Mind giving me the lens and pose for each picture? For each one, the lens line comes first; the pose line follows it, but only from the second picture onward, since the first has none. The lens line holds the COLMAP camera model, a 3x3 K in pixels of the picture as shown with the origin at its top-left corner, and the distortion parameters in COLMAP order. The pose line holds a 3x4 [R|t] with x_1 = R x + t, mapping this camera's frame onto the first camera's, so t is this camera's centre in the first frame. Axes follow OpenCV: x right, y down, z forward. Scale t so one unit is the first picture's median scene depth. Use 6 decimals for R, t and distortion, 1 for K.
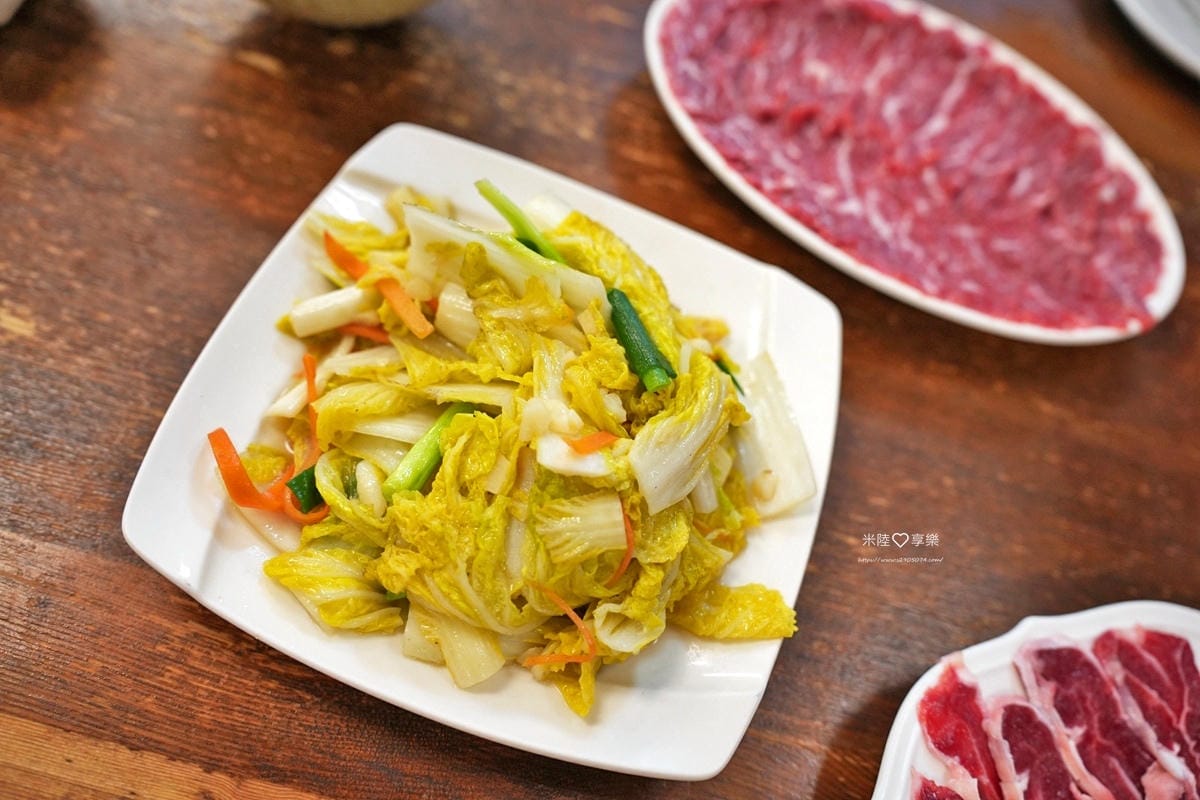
lens RADIAL K [[980.9, 0, 600.0], [0, 980.9, 400.0], [0, 0, 1]] dist [-0.093483, 0.053075]
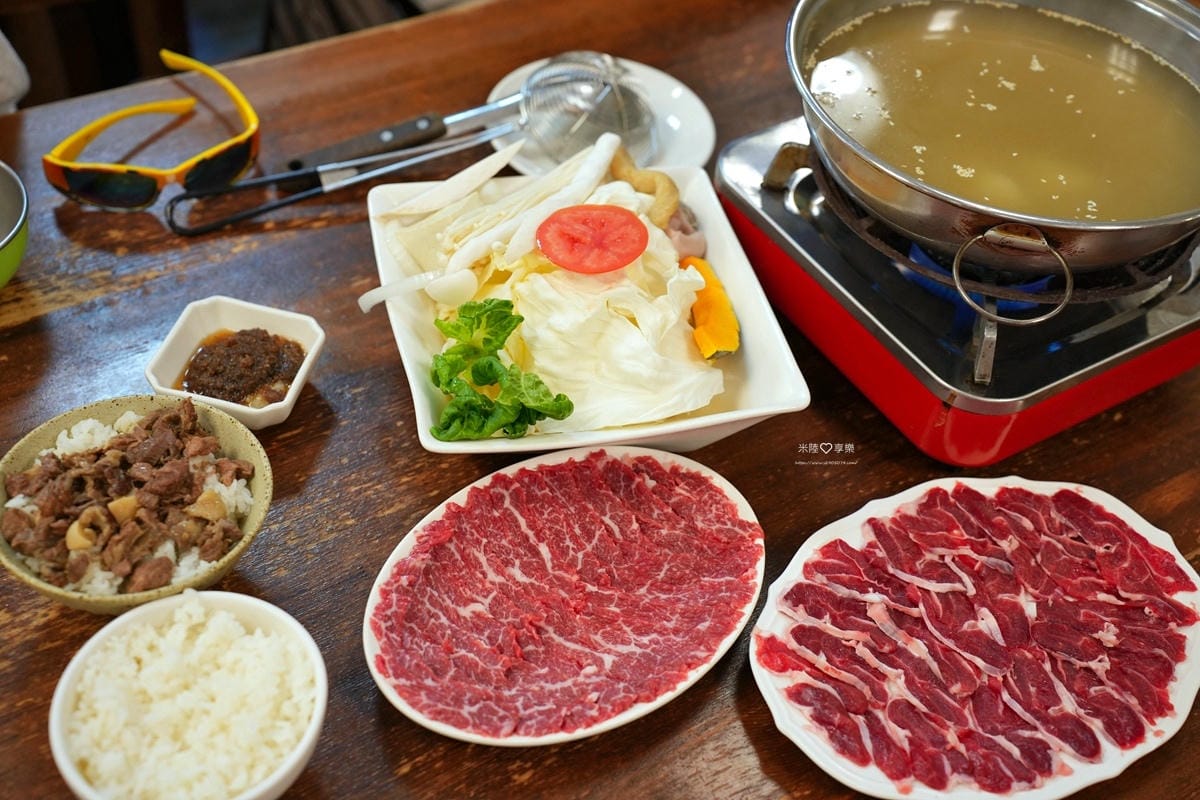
lens RADIAL K [[1449.7, 0, 600.0], [0, 1449.7, 400.0], [0, 0, 1]] dist [0.097613, 0.189494]
pose [[0.712954, -0.595914, 0.369571, -0.622522], [0.629346, 0.776219, 0.037515, -0.373353], [-0.309224, 0.205842, 0.928445, -1.616626]]
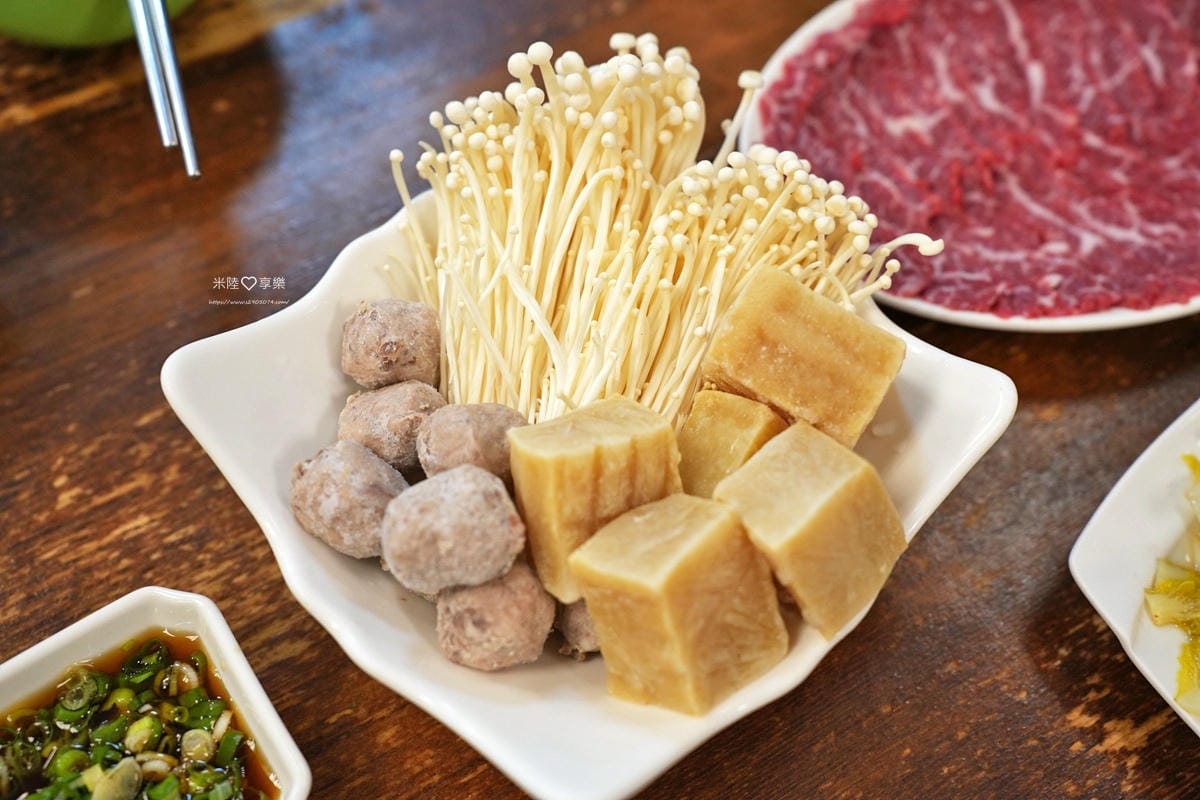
lens RADIAL K [[1449.7, 0, 600.0], [0, 1449.7, 400.0], [0, 0, 1]] dist [0.097613, 0.189494]
pose [[0.905111, -0.424645, 0.021226, -0.563634], [0.422835, 0.904238, 0.059703, -0.063990], [-0.044546, -0.045063, 0.997990, -0.773167]]
